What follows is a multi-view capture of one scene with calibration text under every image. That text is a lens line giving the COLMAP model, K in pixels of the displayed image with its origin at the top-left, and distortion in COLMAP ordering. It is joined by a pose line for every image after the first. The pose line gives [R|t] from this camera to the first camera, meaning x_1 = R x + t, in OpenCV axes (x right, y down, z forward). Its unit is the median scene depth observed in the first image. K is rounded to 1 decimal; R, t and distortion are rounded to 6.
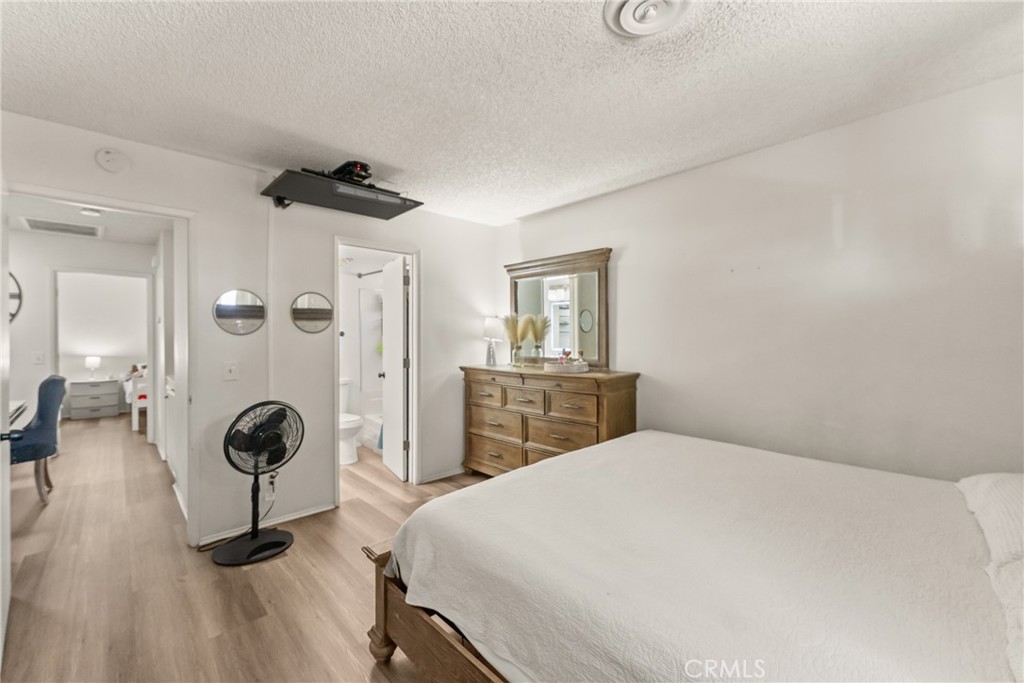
lens RADIAL K [[423.1, 0, 512.8], [0, 423.1, 339.4], [0, 0, 1]] dist [0.000555, -0.000021]
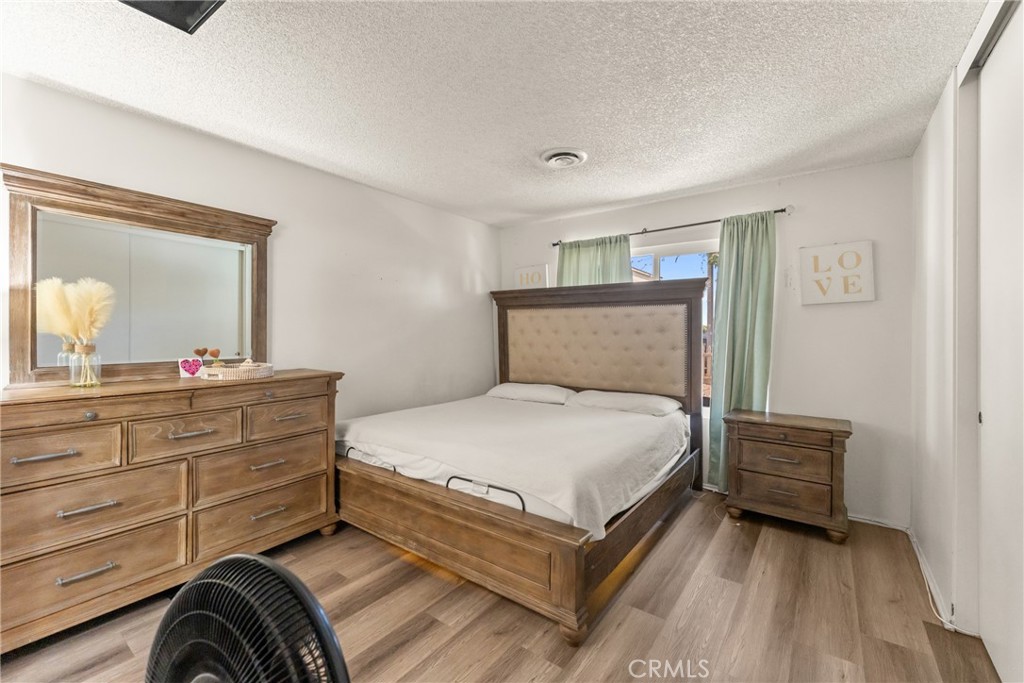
lens RADIAL K [[423.1, 0, 508.4], [0, 423.1, 332.4], [0, 0, 1]] dist [0.000555, -0.000021]
pose [[-0.185213, -0.002577, 0.982695, -0.650470], [-0.008341, 0.999965, 0.001050, -0.004449], [-0.982663, -0.008002, -0.185228, 0.680731]]
